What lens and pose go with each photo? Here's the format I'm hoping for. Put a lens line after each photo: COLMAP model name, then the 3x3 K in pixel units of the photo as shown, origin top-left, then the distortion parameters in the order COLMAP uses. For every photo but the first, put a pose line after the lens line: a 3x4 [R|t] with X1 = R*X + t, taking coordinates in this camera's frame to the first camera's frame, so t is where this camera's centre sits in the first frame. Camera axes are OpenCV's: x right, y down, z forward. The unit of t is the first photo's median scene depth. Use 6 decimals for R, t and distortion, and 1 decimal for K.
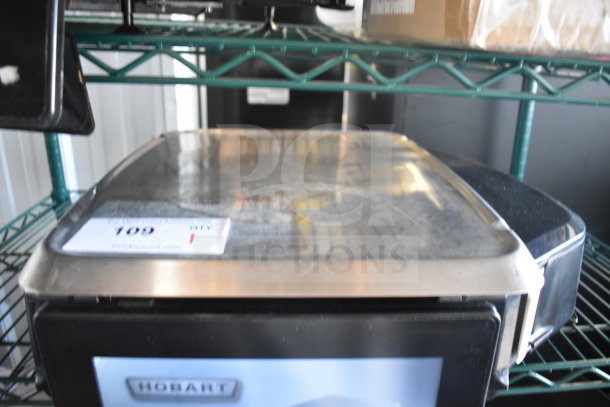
lens RADIAL K [[469.0, 0, 305.0], [0, 469.0, 203.5], [0, 0, 1]] dist [-0.092047, 0.002424]
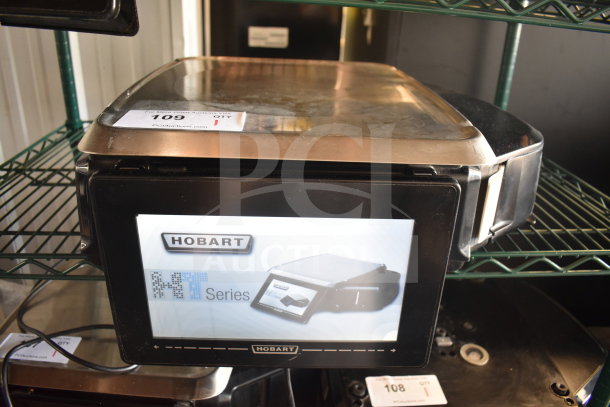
lens RADIAL K [[469.0, 0, 305.0], [0, 469.0, 203.5], [0, 0, 1]] dist [-0.092047, 0.002424]
pose [[0.999643, 0.021920, 0.015301, -0.015912], [-0.023138, 0.996147, 0.084595, 0.136461], [-0.013388, -0.084919, 0.996298, -0.195143]]
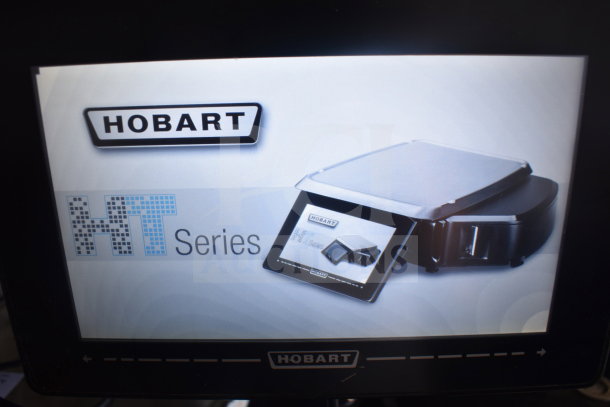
lens RADIAL K [[469.0, 0, 305.0], [0, 469.0, 203.5], [0, 0, 1]] dist [-0.092047, 0.002424]
pose [[0.999493, -0.017066, -0.026881, -0.052990], [0.015625, 0.998475, -0.052943, 0.406087], [0.027744, 0.052497, 0.998236, 0.282511]]
